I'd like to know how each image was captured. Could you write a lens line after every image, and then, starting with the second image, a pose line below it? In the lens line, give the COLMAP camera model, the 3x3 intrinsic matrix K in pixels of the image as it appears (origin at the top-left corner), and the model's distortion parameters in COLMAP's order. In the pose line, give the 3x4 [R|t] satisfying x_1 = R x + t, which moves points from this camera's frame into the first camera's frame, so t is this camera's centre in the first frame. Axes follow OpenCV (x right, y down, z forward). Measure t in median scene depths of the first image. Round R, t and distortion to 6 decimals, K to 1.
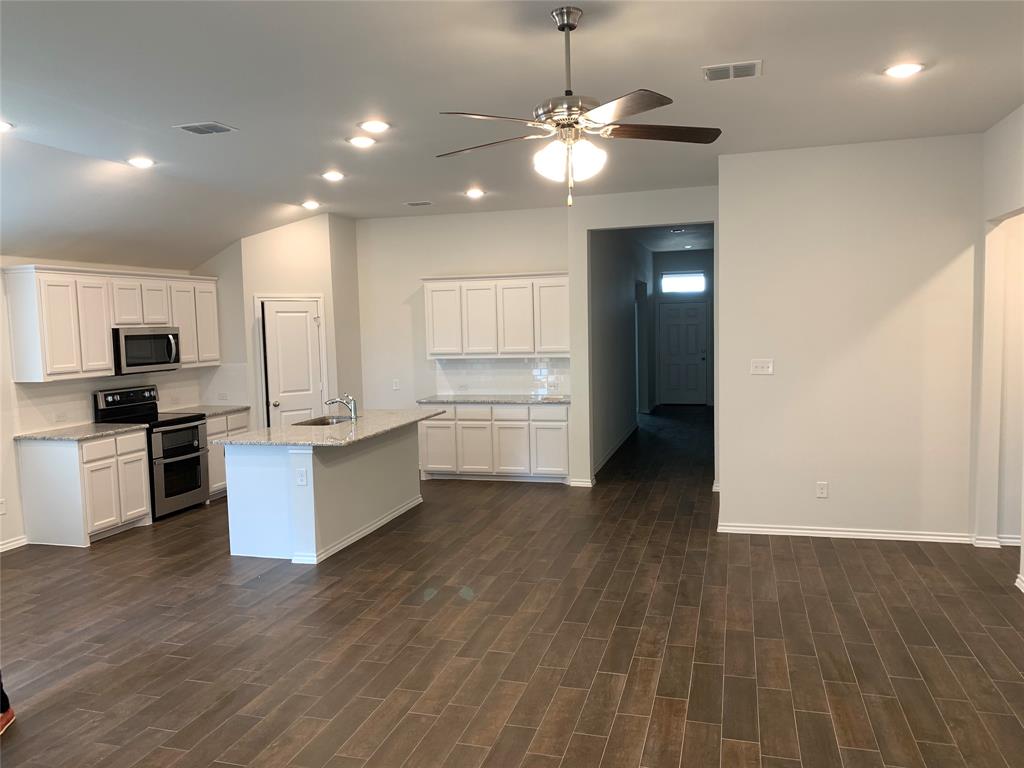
lens RADIAL K [[781.6, 0, 515.3], [0, 781.6, 389.1], [0, 0, 1]] dist [0.008214, -0.004279]
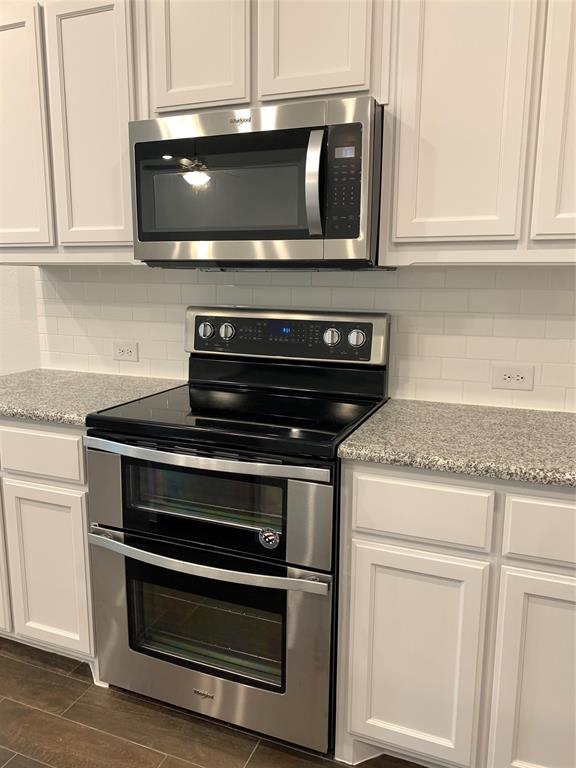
lens RADIAL K [[586.2, 0, 288.0], [0, 586.2, 384.0], [0, 0, 1]] dist [0.008214, -0.004279]
pose [[-0.100263, 0.203552, -0.973917, -0.256109], [-0.092173, 0.972740, 0.212795, -0.030006], [0.990682, 0.111104, -0.078768, 1.168981]]
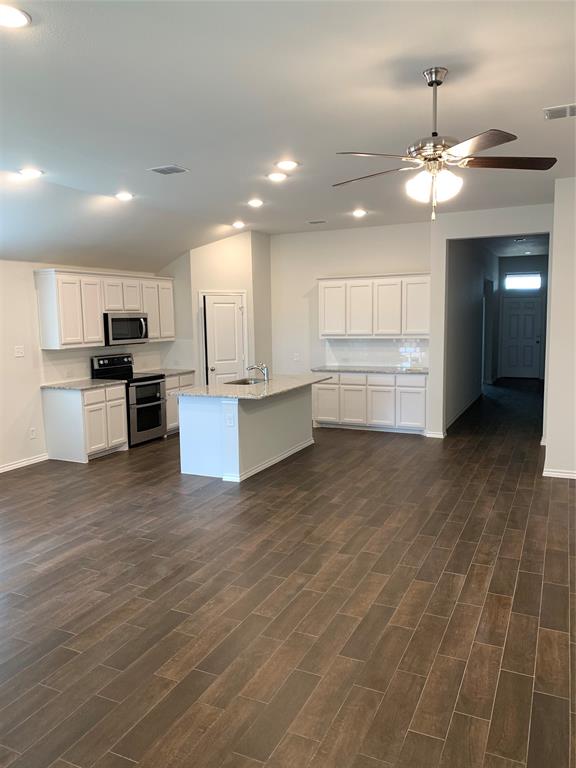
lens RADIAL K [[583.8, 0, 288.0], [0, 583.8, 384.0], [0, 0, 1]] dist [0.081616, -0.167345]
pose [[0.986303, 0.027637, -0.162611, -0.001189], [-0.021746, 0.999045, 0.037901, 0.004276], [0.163503, -0.033845, 0.985962, -0.015428]]
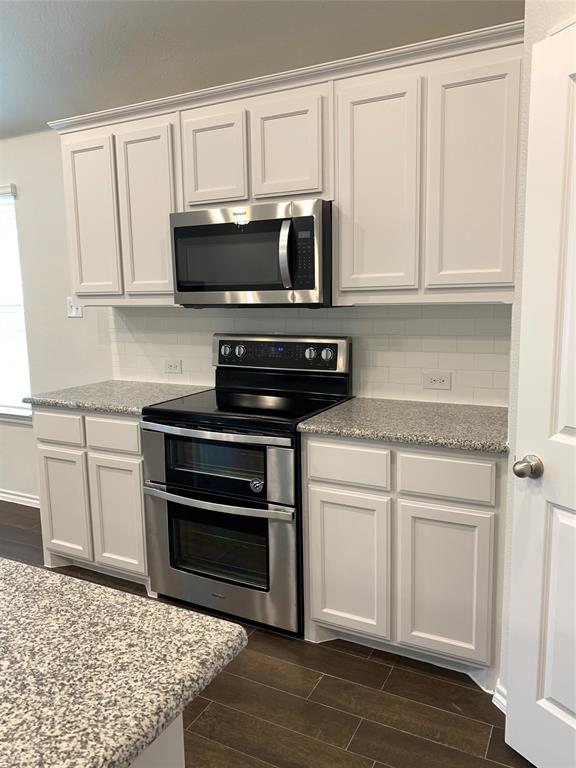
lens RADIAL K [[583.8, 0, 288.0], [0, 583.8, 384.0], [0, 0, 1]] dist [0.081616, -0.167345]
pose [[-0.202503, 0.178885, -0.962804, -0.140442], [-0.063260, 0.978731, 0.195150, -0.051766], [0.977236, 0.100426, -0.186880, 1.229249]]
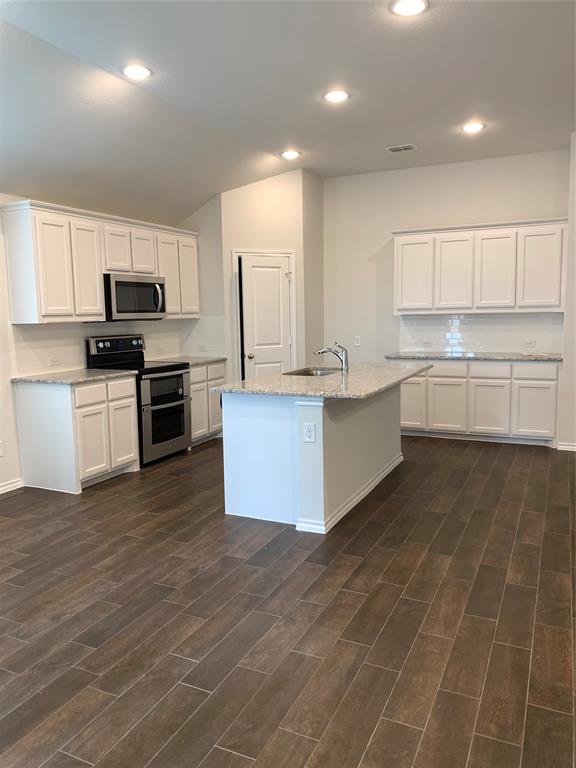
lens RADIAL K [[583.8, 0, 288.0], [0, 583.8, 384.0], [0, 0, 1]] dist [0.081616, -0.167345]
pose [[0.986497, 0.027602, -0.161436, -0.168368], [-0.020585, 0.998776, 0.044980, 0.025758], [0.162480, -0.041049, 0.985858, 0.312333]]
